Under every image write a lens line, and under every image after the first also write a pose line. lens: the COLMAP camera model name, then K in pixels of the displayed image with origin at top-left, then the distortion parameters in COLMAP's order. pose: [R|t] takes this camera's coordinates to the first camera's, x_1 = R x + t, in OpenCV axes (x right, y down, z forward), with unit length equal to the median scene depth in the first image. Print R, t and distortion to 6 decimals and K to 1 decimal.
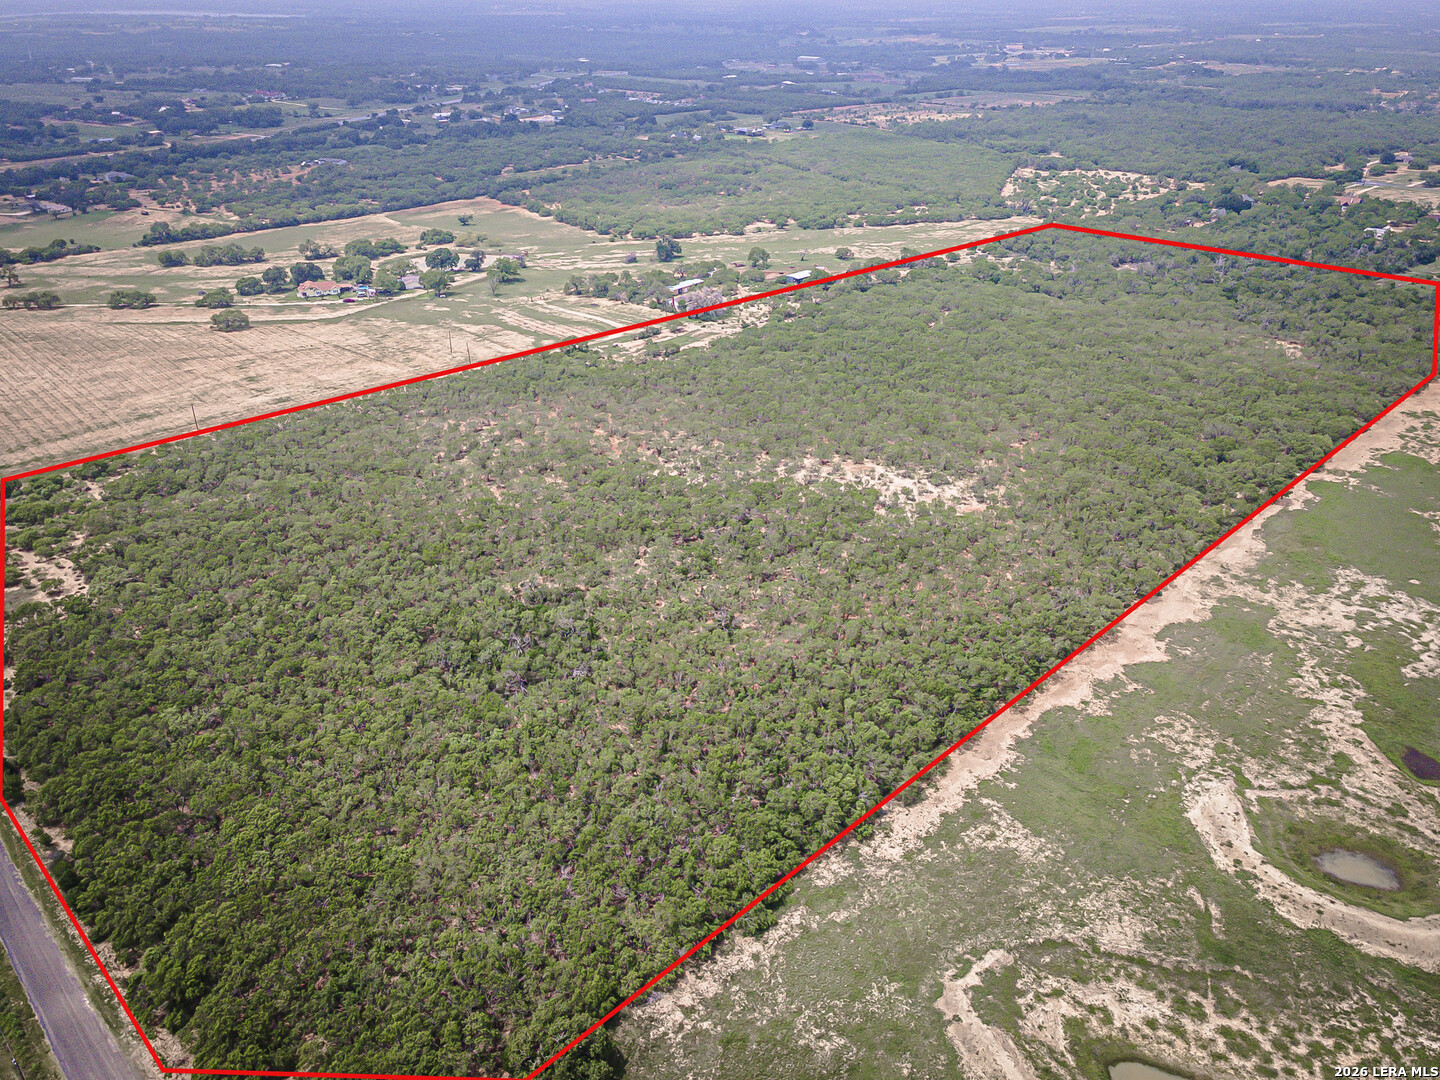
lens RADIAL K [[1056.7, 0, 718.3], [0, 1056.7, 535.6], [0, 0, 1]] dist [0.021871, 0.039375]
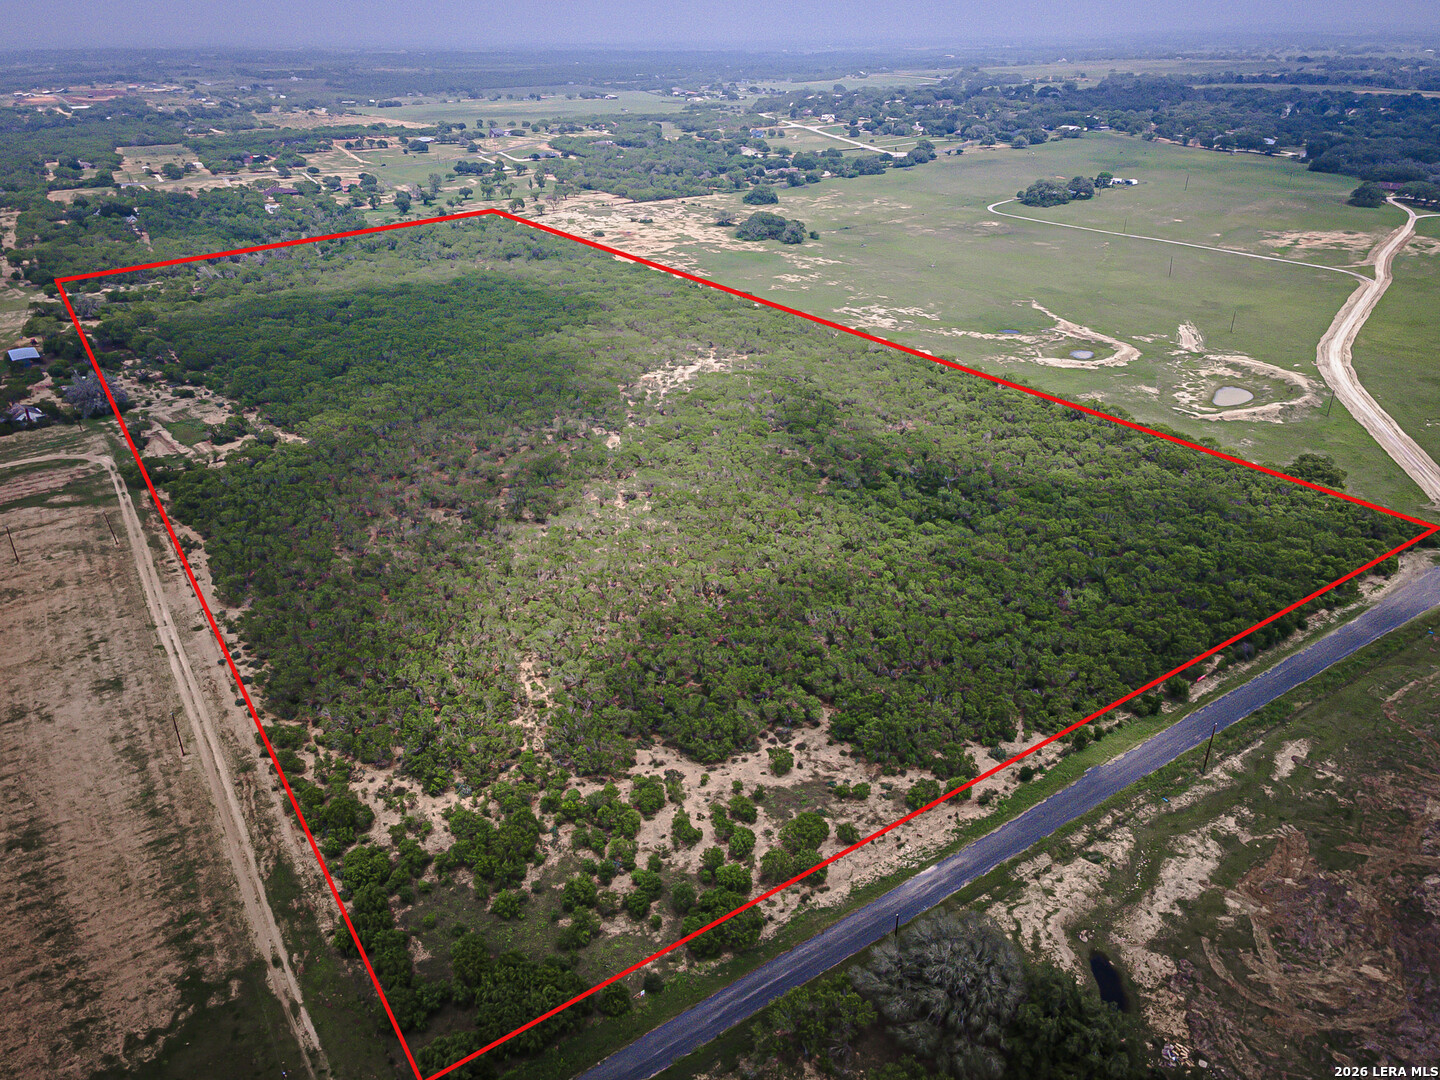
lens RADIAL K [[1056.7, 0, 721.0], [0, 1056.7, 536.9], [0, 0, 1]] dist [0.021871, 0.039375]
pose [[0.152879, -0.437612, 0.886072, -1.046456], [0.464426, 0.823247, 0.326454, -0.286930], [-0.872317, 0.361607, 0.329096, 0.657783]]
